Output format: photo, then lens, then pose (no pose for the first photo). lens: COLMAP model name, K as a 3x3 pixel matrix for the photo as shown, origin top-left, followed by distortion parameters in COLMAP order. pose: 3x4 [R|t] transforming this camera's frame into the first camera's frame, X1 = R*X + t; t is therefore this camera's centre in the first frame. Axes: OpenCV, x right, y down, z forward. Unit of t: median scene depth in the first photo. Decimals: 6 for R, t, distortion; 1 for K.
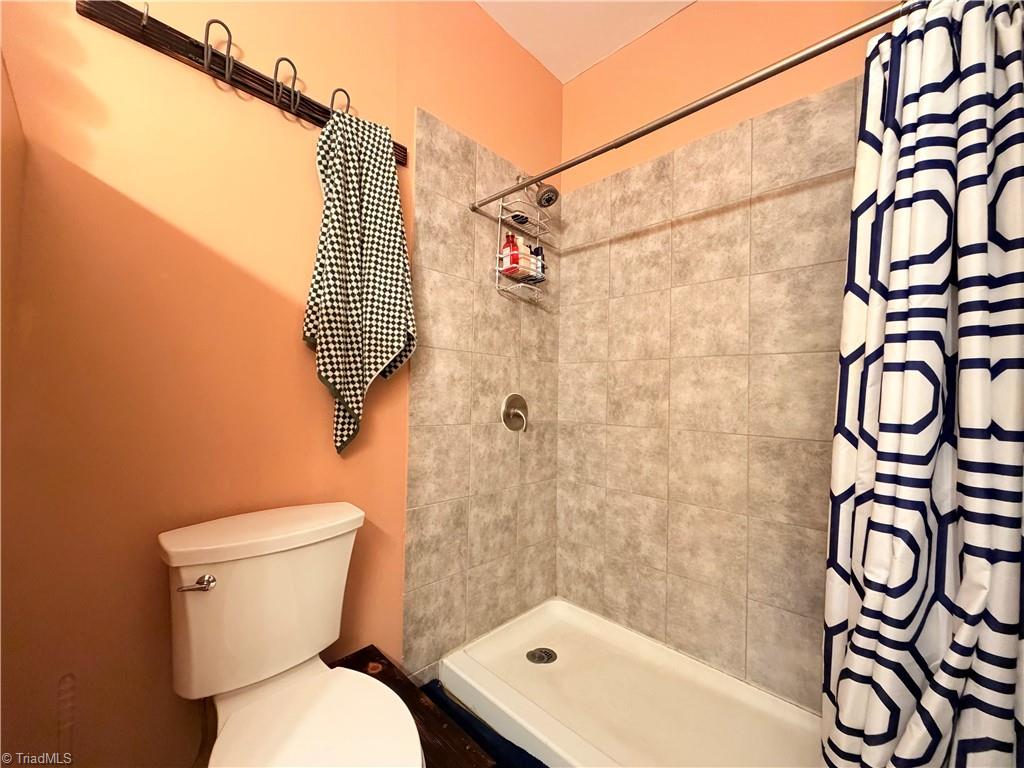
lens RADIAL K [[407.7, 0, 510.7], [0, 407.7, 384.6], [0, 0, 1]] dist [-0.000941, 0.000617]
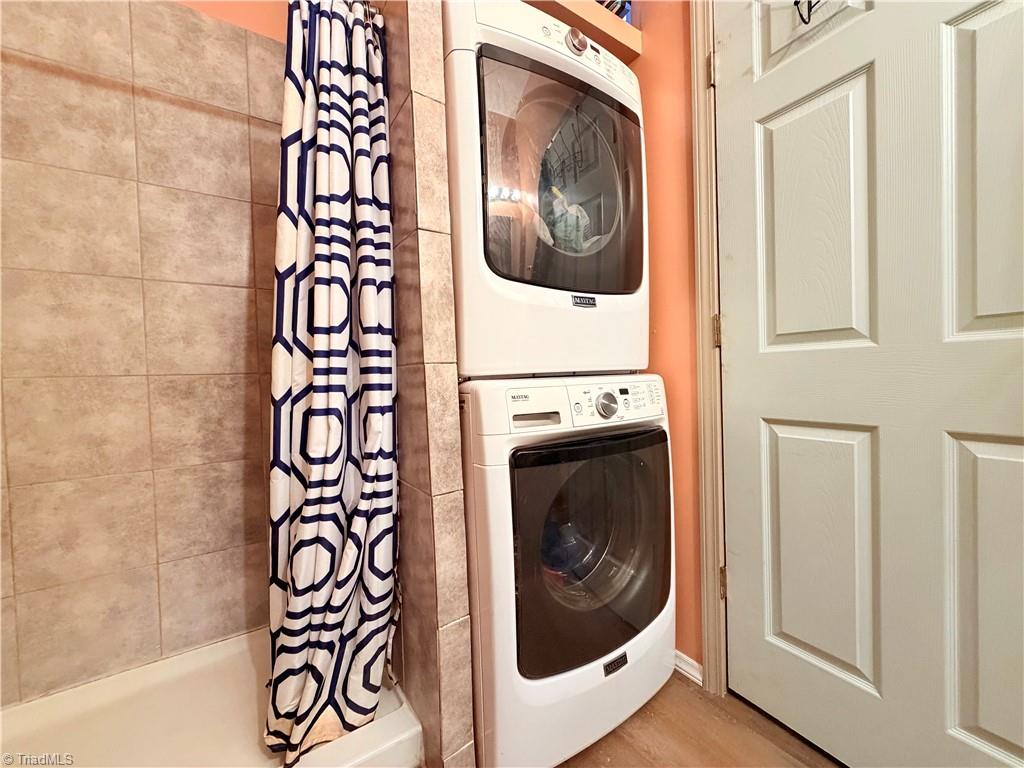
lens RADIAL K [[407.7, 0, 512.4], [0, 407.7, 381.4], [0, 0, 1]] dist [-0.000941, 0.000617]
pose [[0.210149, -0.052678, 0.976249, -0.114895], [0.010102, 0.998611, 0.051710, 0.144034], [-0.977617, -0.001005, 0.210390, 0.125807]]
